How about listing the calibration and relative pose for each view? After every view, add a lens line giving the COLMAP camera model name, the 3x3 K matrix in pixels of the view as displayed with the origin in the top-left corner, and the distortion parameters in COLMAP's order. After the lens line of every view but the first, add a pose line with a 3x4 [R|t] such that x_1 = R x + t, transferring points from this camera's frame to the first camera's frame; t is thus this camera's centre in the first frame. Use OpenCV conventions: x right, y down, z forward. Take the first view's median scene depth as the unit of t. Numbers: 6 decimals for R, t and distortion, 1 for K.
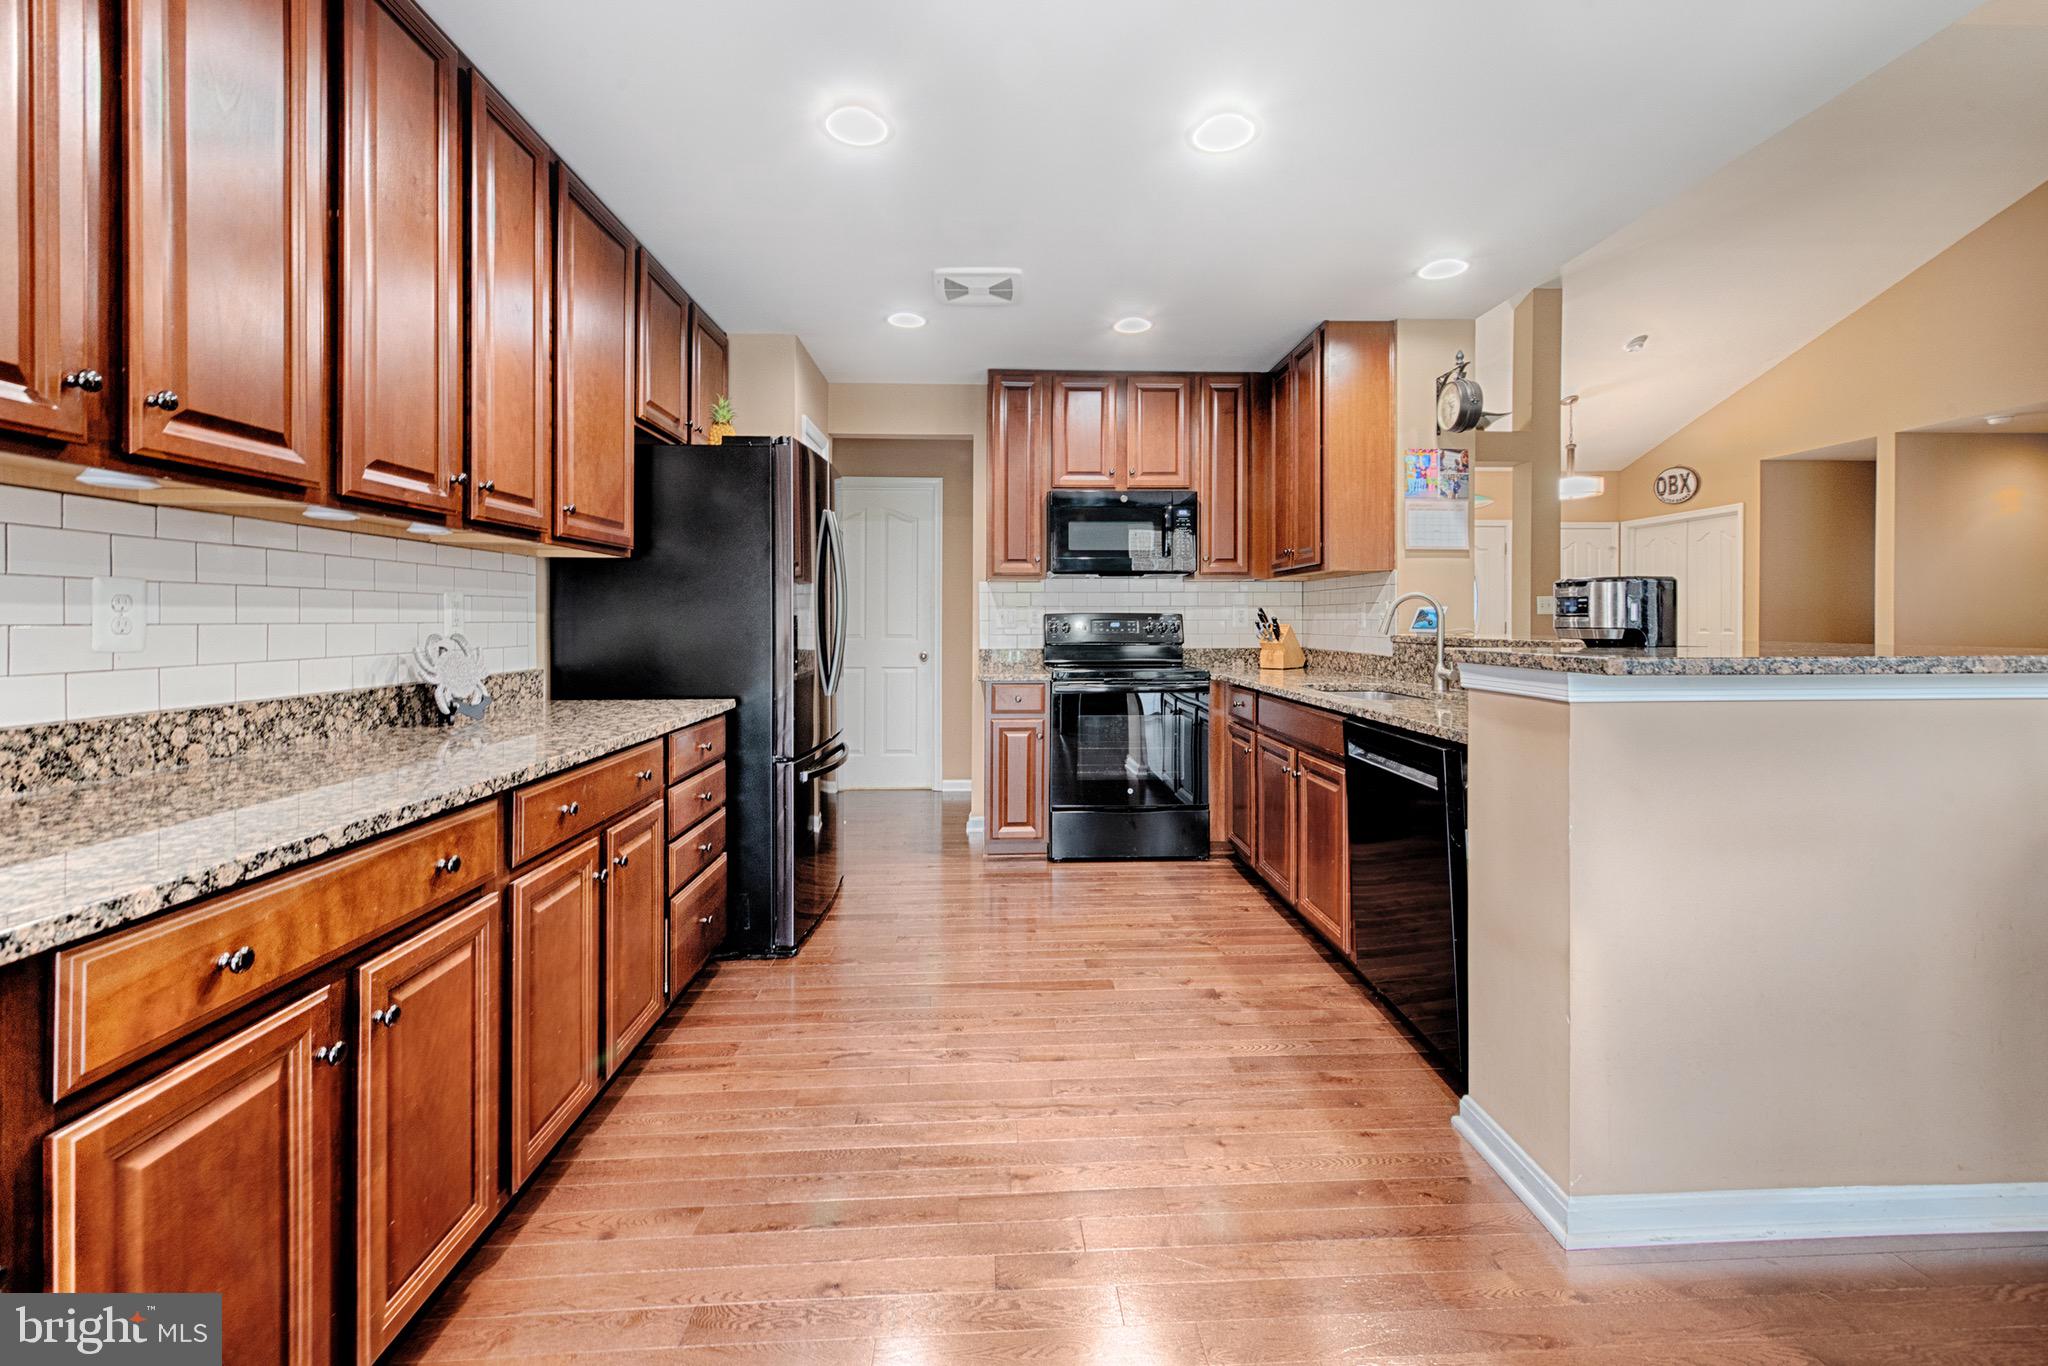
lens RADIAL K [[853.2, 0, 1029.6], [0, 853.2, 627.2], [0, 0, 1]] dist [0.001970, 0.000050]
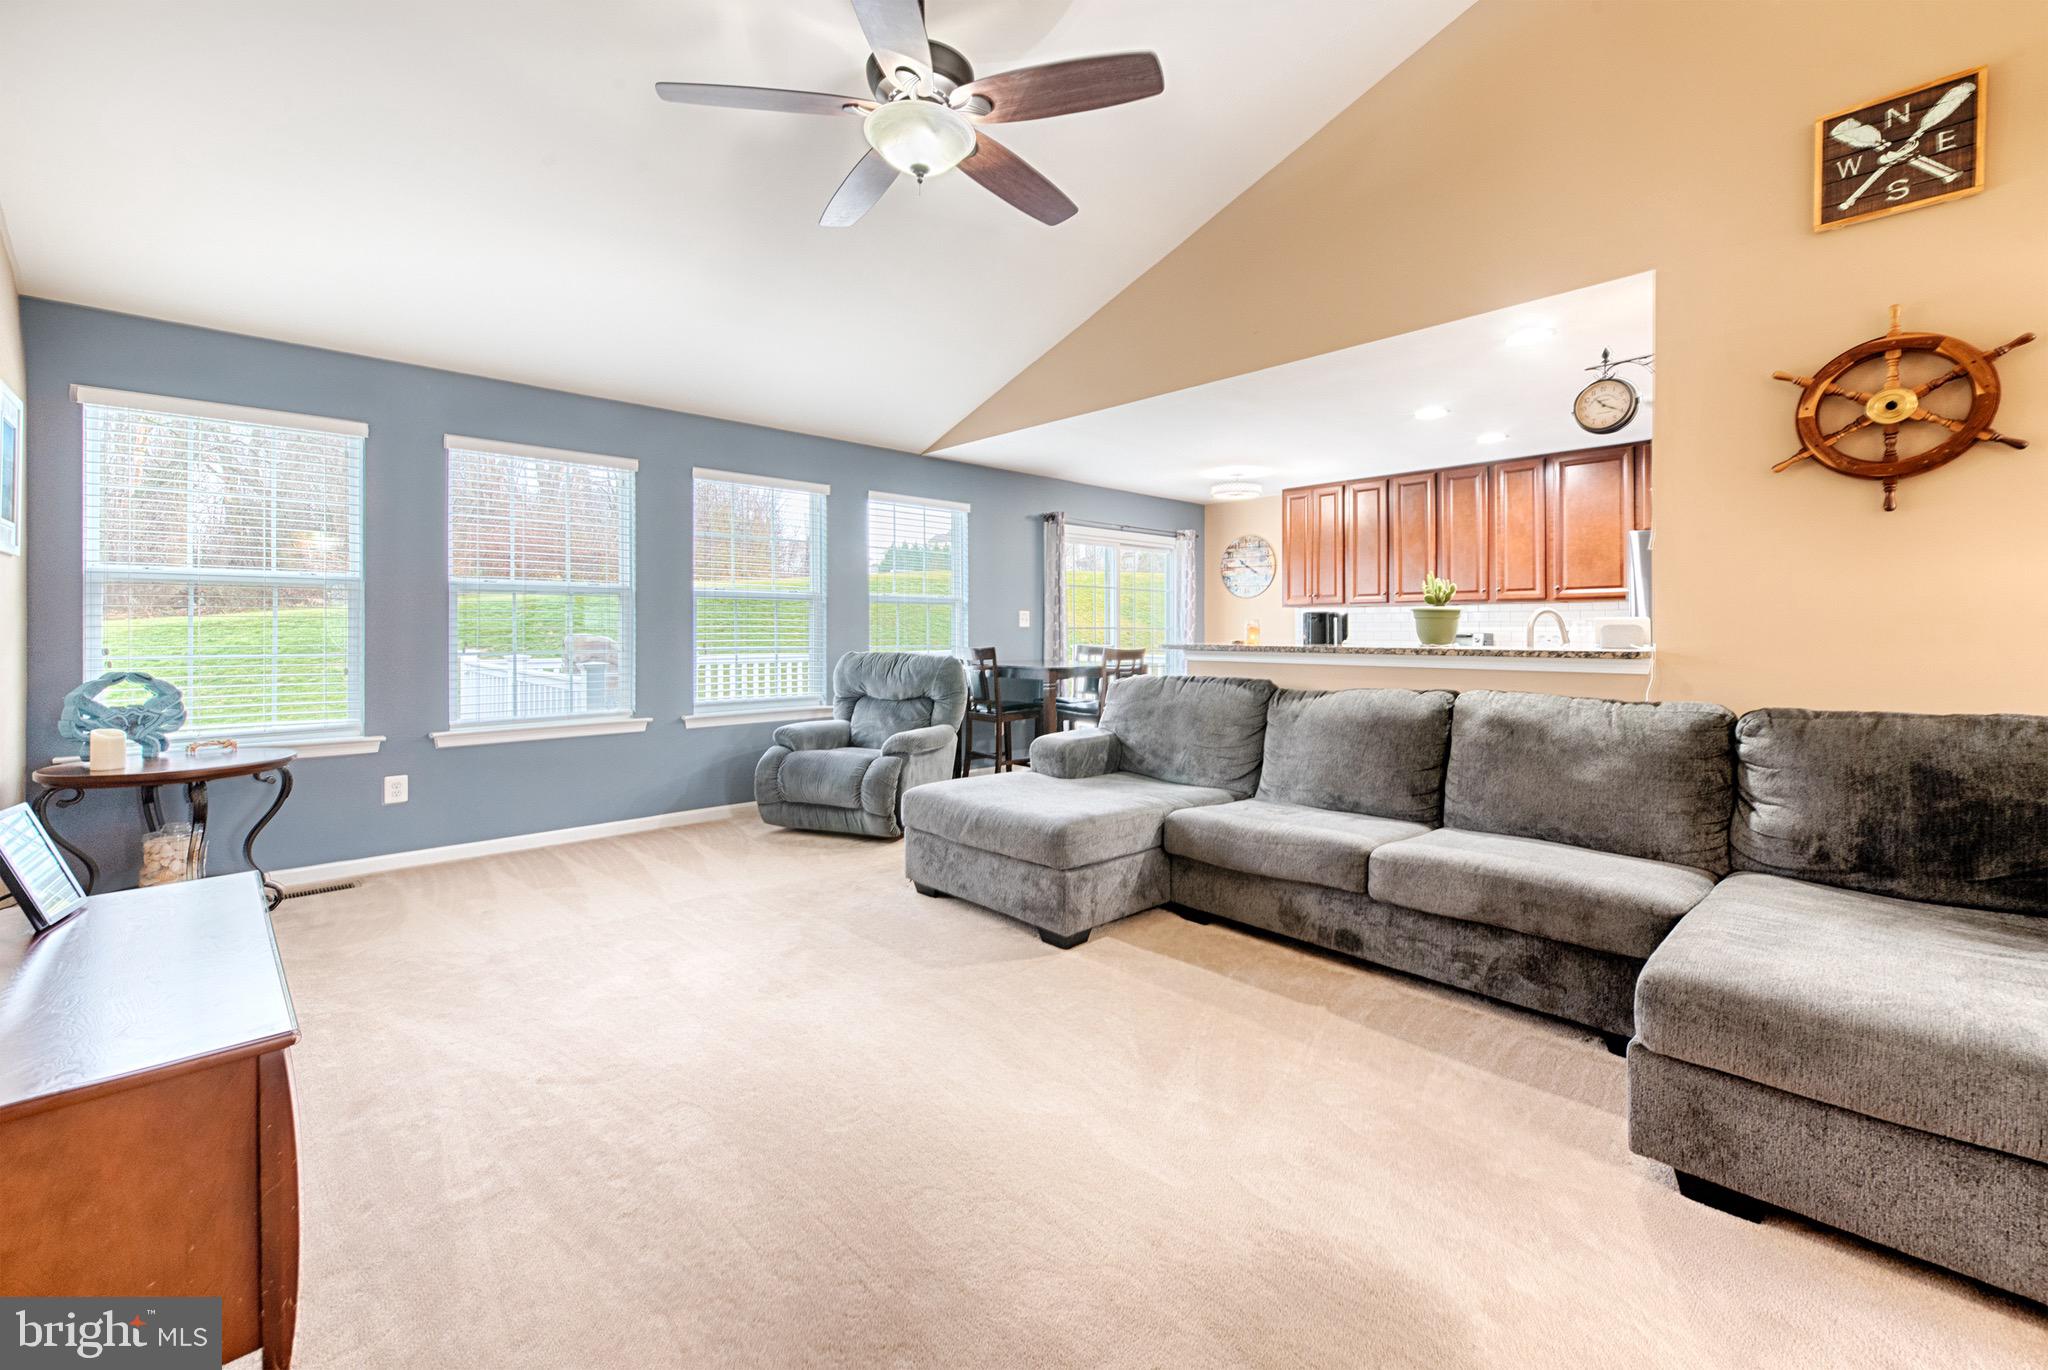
lens RADIAL K [[853.2, 0, 1029.6], [0, 853.2, 629.2], [0, 0, 1]] dist [0.001970, 0.000050]
pose [[-0.757453, 0.002187, -0.652886, 1.560970], [-0.002954, 0.999973, 0.006777, -0.015745], [0.652883, 0.007062, -0.757426, 1.263733]]
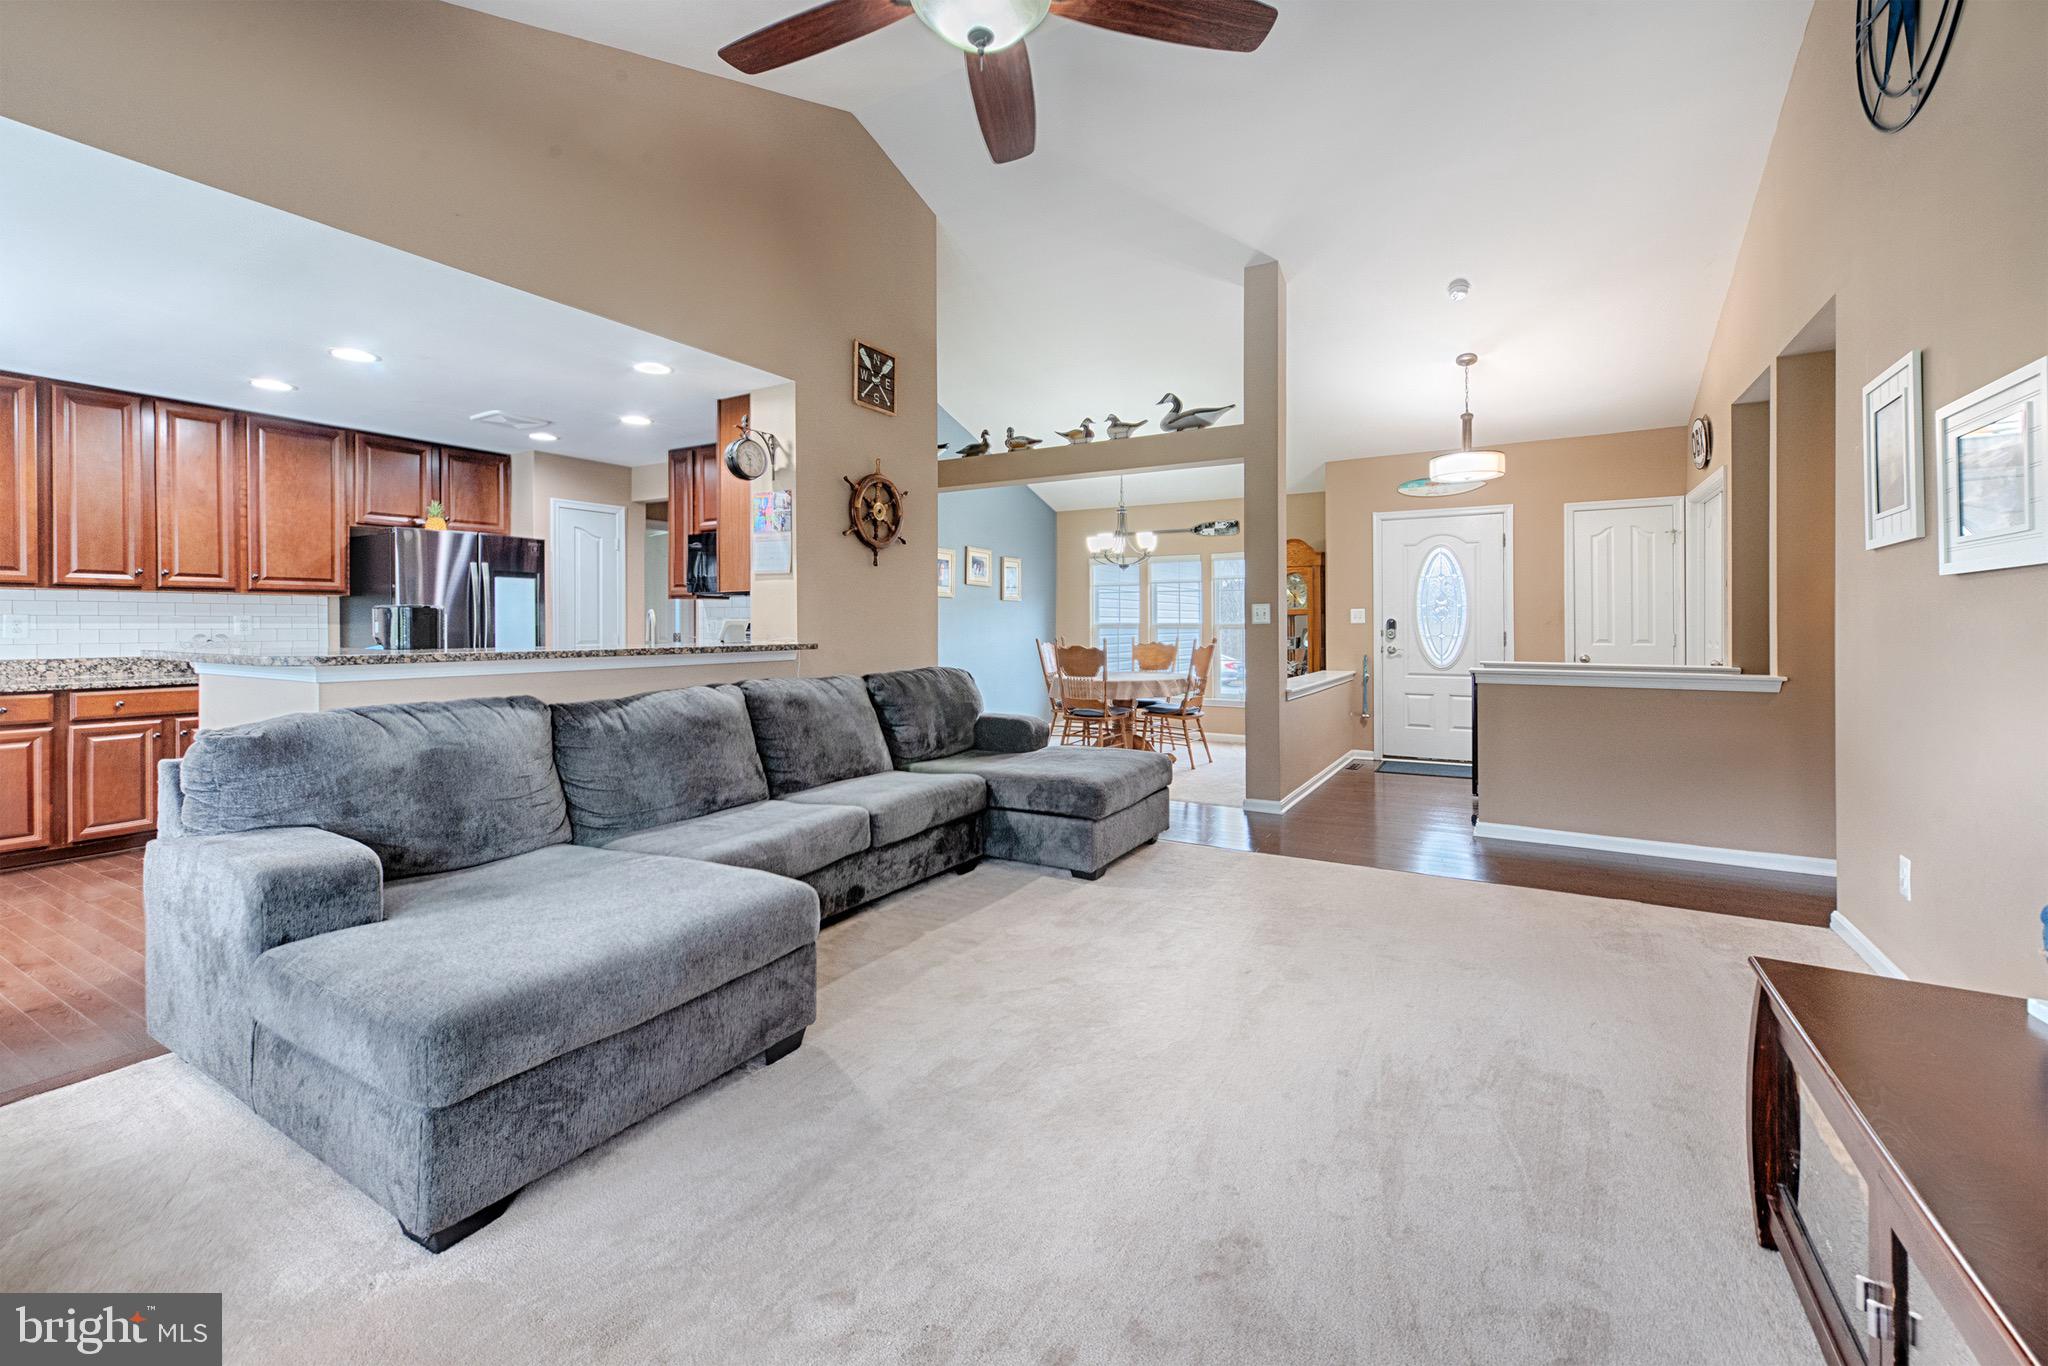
lens RADIAL K [[847.4, 0, 1024.3], [0, 847.4, 622.8], [0, 0, 1]] dist [-0.000206, -0.000216]
pose [[0.836157, 0.003564, -0.548478, 1.483638], [-0.008146, 0.999949, -0.005921, -0.016187], [0.548429, 0.009419, 0.836144, 0.184959]]
